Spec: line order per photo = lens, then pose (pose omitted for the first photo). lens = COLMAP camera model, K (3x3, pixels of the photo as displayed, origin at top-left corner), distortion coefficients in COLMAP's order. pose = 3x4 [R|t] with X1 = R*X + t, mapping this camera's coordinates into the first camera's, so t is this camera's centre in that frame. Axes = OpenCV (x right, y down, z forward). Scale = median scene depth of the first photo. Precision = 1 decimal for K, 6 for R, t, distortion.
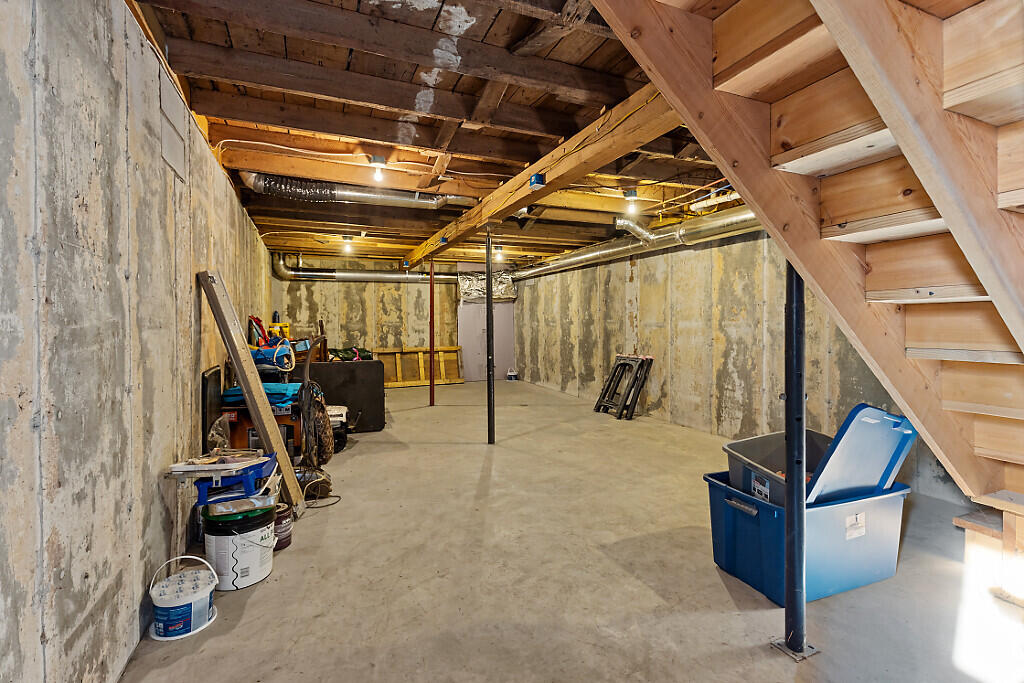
lens RADIAL K [[479.3, 0, 511.8], [0, 479.3, 336.0], [0, 0, 1]] dist [0.003628, 0.000159]
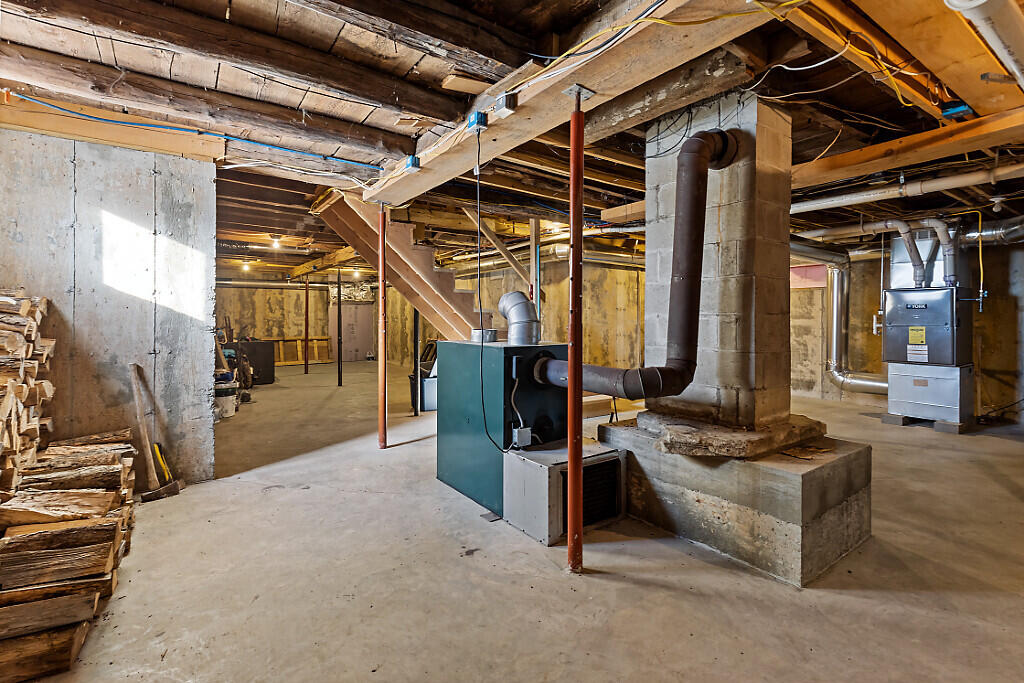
lens RADIAL K [[479.3, 0, 512.0], [0, 479.3, 321.5], [0, 0, 1]] dist [0.003628, 0.000159]
pose [[0.974177, 0.004662, 0.225738, 0.094167], [0.000352, 0.999754, -0.022166, 0.011381], [-0.225786, 0.021673, 0.973936, -0.474521]]
